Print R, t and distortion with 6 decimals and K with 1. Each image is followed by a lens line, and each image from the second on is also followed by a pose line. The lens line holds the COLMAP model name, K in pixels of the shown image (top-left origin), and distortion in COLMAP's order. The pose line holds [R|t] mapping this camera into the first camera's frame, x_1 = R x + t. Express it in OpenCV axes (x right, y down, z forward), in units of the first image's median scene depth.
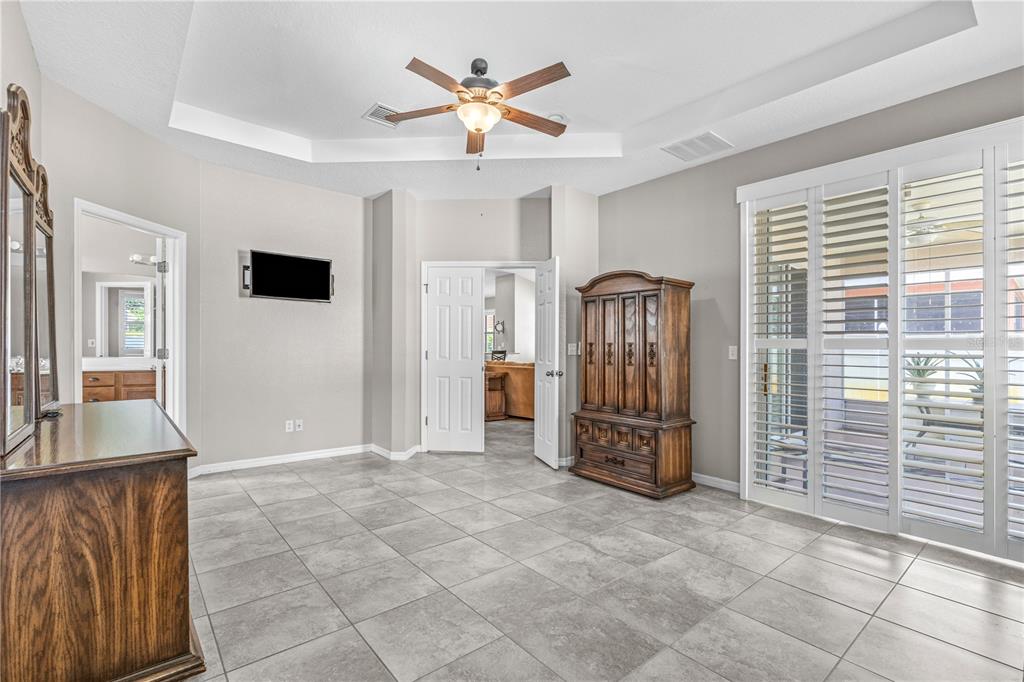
lens RADIAL K [[466.0, 0, 513.7], [0, 466.0, 347.0], [0, 0, 1]] dist [-0.011877, 0.000557]
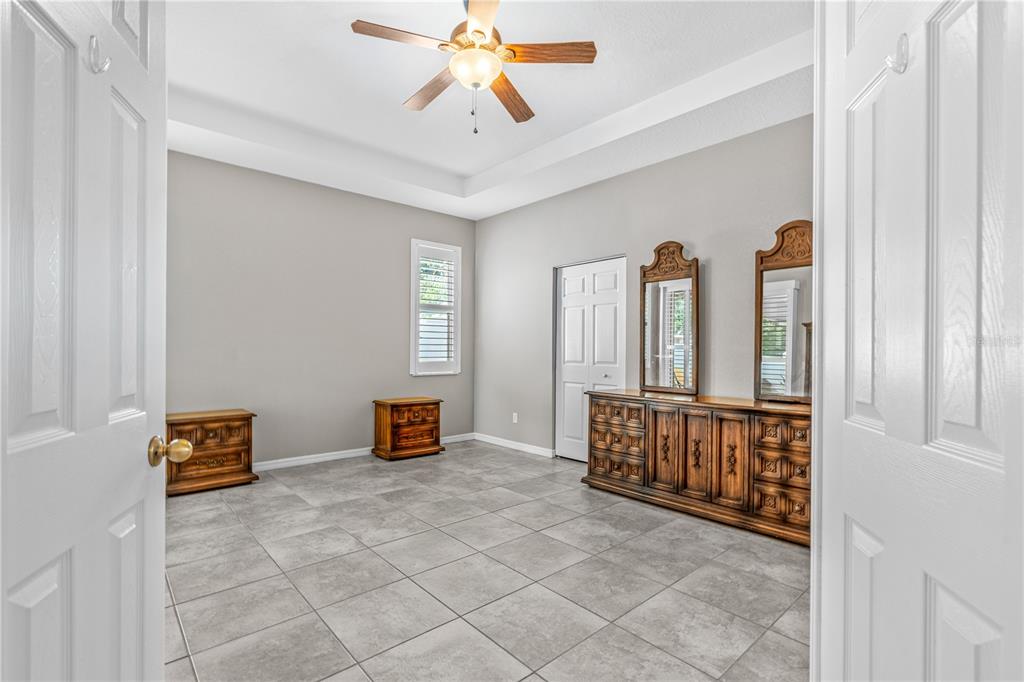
lens RADIAL K [[466.0, 0, 513.7], [0, 466.0, 347.0], [0, 0, 1]] dist [-0.011877, 0.000557]
pose [[-0.999322, -0.020350, -0.030695, -0.114504], [-0.020138, 0.999771, -0.007186, 0.006721], [0.030834, -0.006563, -0.999503, 1.771606]]
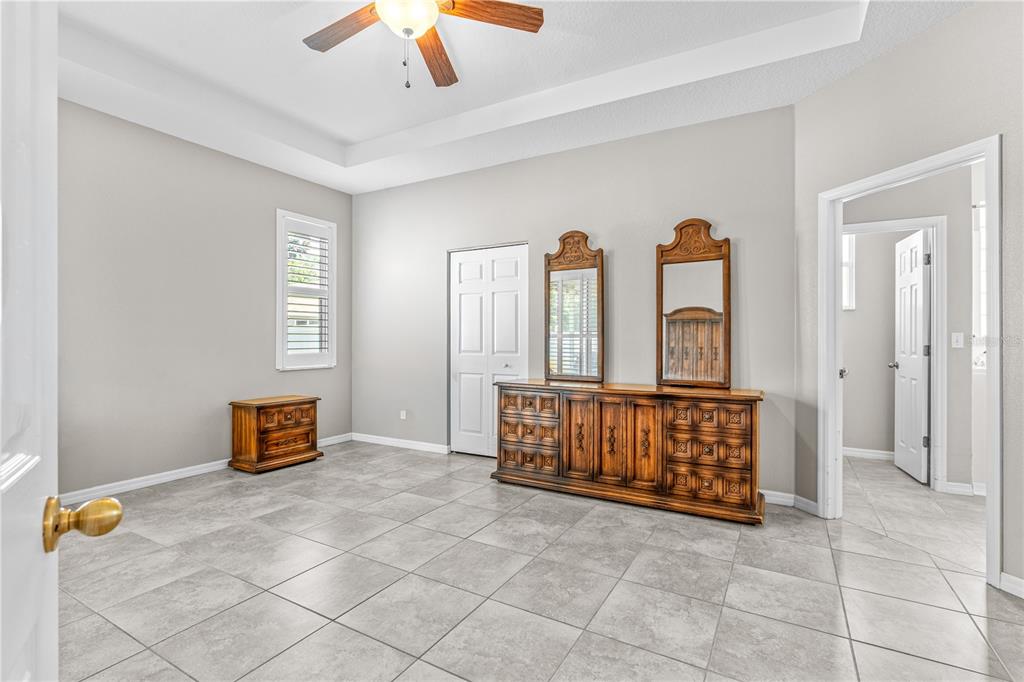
lens RADIAL K [[470.1, 0, 517.6], [0, 470.1, 336.6], [0, 0, 1]] dist [-0.015026, 0.007355]
pose [[-0.937324, -0.016072, -0.348089, 0.018461], [-0.012850, 0.999851, -0.011563, 0.008767], [0.348223, -0.006366, -0.937390, 1.675029]]
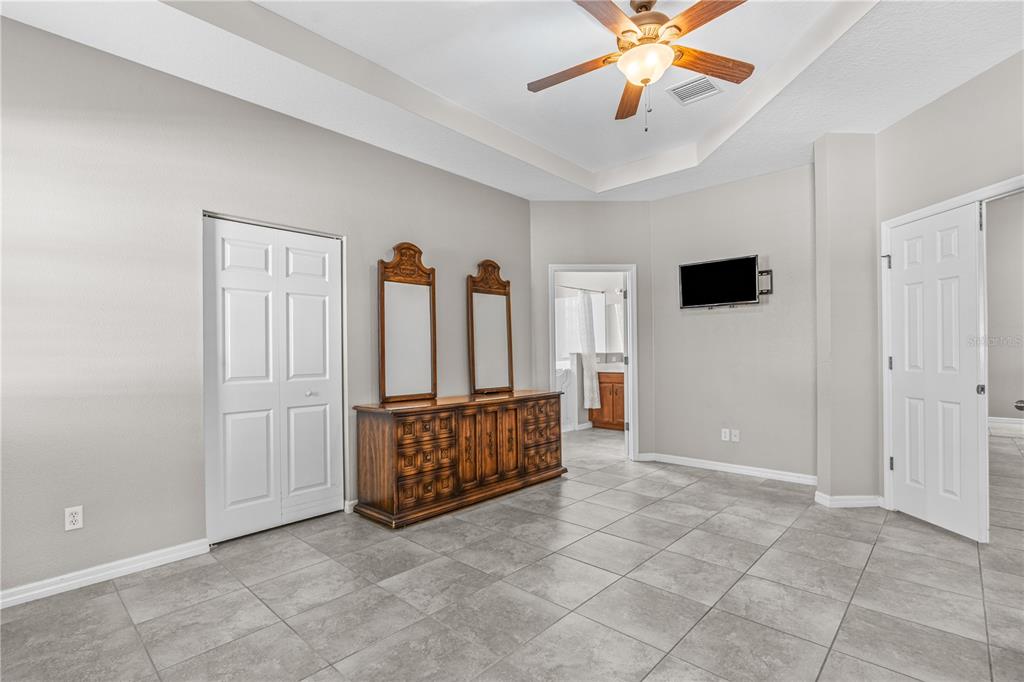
lens RADIAL K [[478.7, 0, 509.6], [0, 478.7, 355.5], [0, 0, 1]] dist [-0.003727, -0.000004]
pose [[0.116575, -0.009383, -0.993138, 0.689509], [0.013786, 0.999874, -0.007829, 0.008484], [0.993086, -0.012779, 0.116690, 0.644710]]
